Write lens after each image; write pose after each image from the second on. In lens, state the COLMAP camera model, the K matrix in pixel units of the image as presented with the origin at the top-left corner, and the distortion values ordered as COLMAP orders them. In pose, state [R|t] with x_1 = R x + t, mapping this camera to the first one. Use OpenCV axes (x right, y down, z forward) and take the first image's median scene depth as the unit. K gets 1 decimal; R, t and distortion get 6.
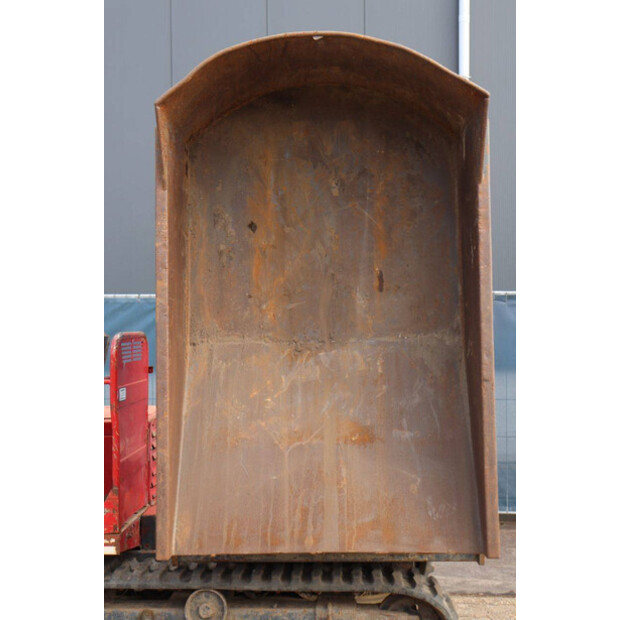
lens RADIAL K [[859.6, 0, 299.0], [0, 859.6, 309.7], [0, 0, 1]] dist [0.085042, 0.000000]
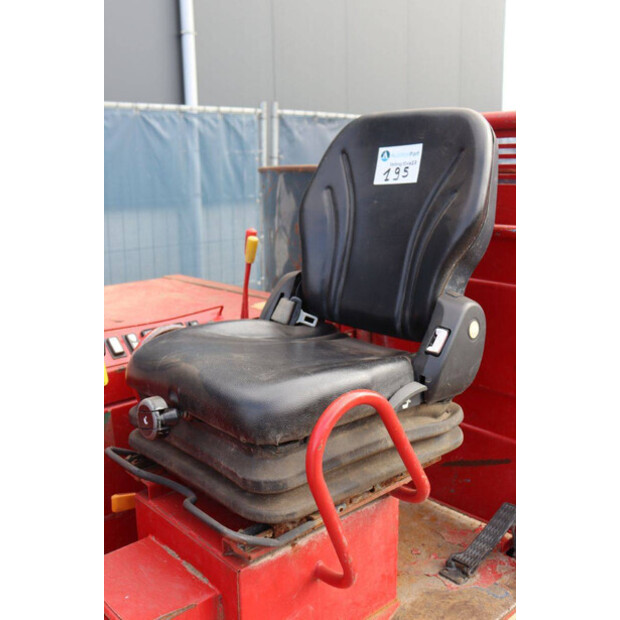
lens RADIAL K [[673.7, 0, 306.5], [0, 673.7, 307.8], [0, 0, 1]] dist [-0.027704, 0.000000]
pose [[0.702072, -0.149895, 0.696152, -0.522123], [-0.001924, 0.977192, 0.212348, 0.051239], [-0.712104, -0.150423, 0.685771, 0.854723]]
